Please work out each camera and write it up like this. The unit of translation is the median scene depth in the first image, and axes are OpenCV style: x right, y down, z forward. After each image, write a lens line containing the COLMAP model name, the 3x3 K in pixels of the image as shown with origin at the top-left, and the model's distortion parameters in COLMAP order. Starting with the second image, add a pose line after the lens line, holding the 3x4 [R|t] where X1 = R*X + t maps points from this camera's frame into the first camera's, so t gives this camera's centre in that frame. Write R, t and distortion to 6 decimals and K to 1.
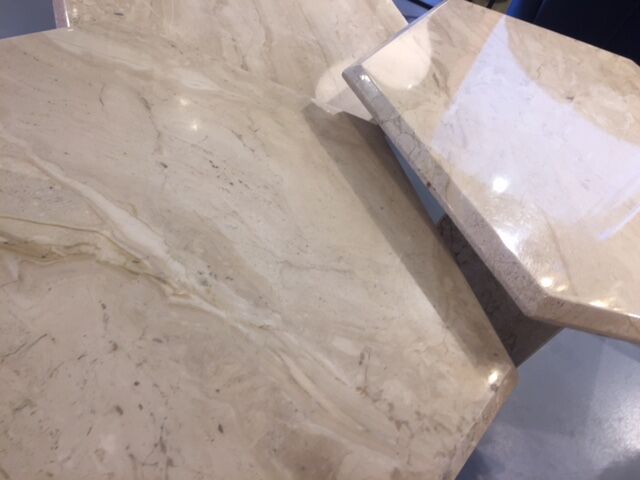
lens RADIAL K [[549.8, 0, 319.4], [0, 549.8, 238.7], [0, 0, 1]] dist [0.048575, -0.062438]
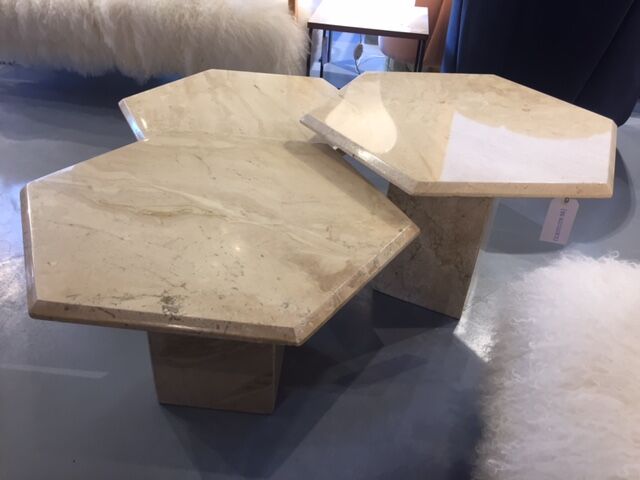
lens RADIAL K [[549.8, 0, 321.2], [0, 549.8, 240.4], [0, 0, 1]] dist [0.048575, -0.062438]
pose [[0.961767, -0.267043, -0.060768, 0.165772], [0.247301, 0.942151, -0.226262, 0.706884], [0.117675, 0.202583, 0.972169, -0.937830]]
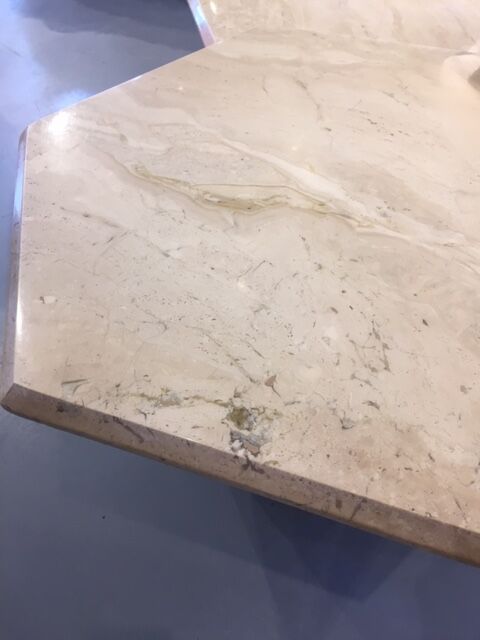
lens RADIAL K [[549.8, 0, 239.1], [0, 549.8, 321.8], [0, 0, 1]] dist [0.048575, -0.062438]
pose [[0.929705, -0.103171, -0.353560, -0.112691], [0.120912, 0.992257, 0.028396, 0.224700], [0.347893, -0.069149, 0.934981, -0.132186]]
